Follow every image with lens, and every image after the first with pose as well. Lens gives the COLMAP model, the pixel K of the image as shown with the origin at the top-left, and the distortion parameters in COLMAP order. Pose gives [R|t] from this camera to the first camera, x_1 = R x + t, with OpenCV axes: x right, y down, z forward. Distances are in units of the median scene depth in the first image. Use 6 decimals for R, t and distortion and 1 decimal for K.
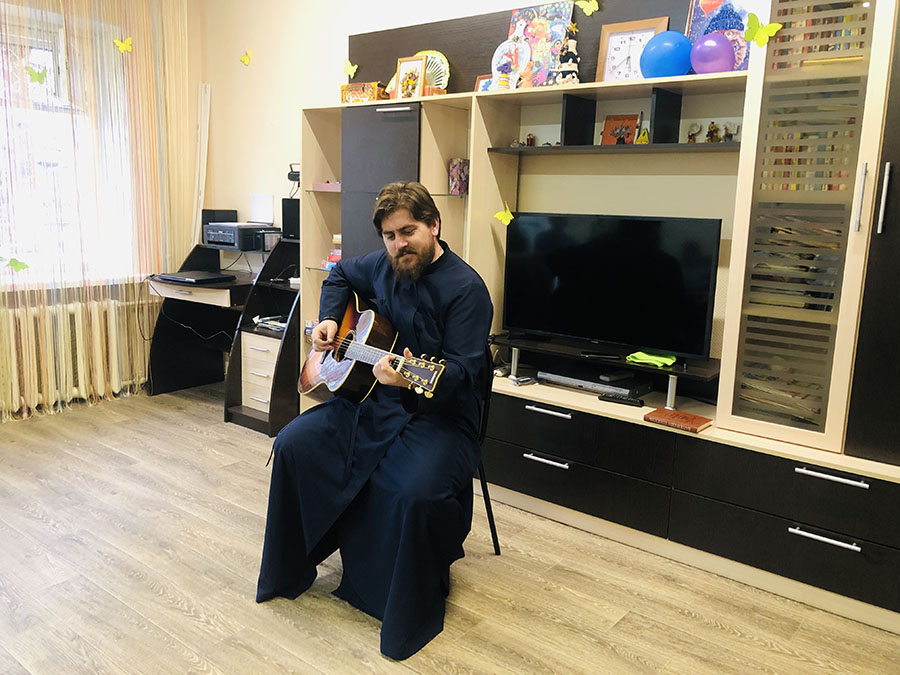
lens RADIAL K [[726.1, 0, 450.0], [0, 726.1, 337.5], [0, 0, 1]] dist [-0.009500, 0.042566]
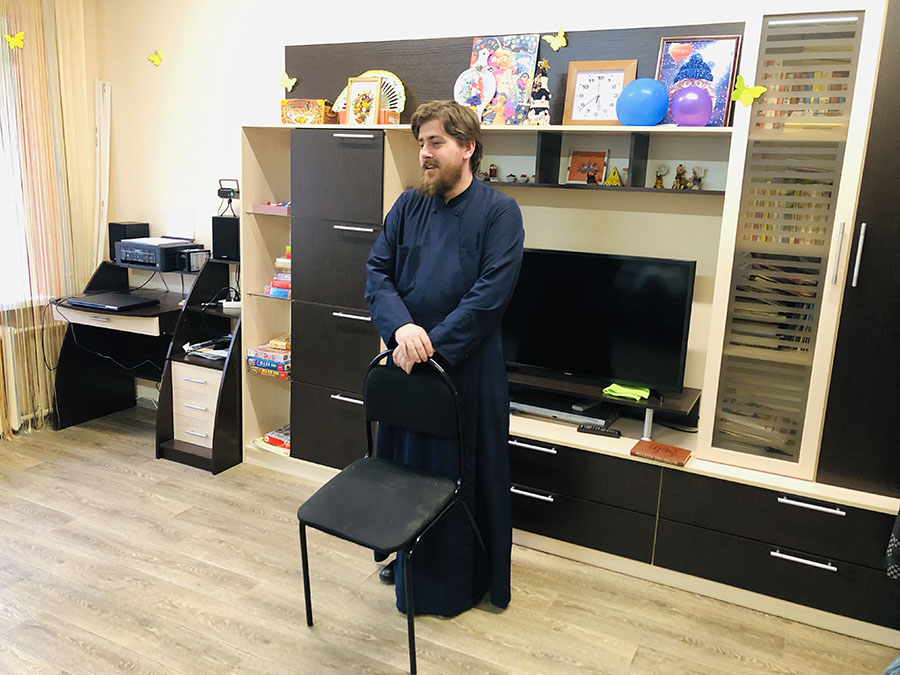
lens RADIAL K [[726.1, 0, 450.0], [0, 726.1, 337.5], [0, 0, 1]] dist [-0.009500, 0.042566]
pose [[0.979923, -0.033710, 0.196508, -0.167601], [0.026208, 0.998830, 0.040654, -0.093239], [-0.197649, -0.034688, 0.979659, 0.029640]]
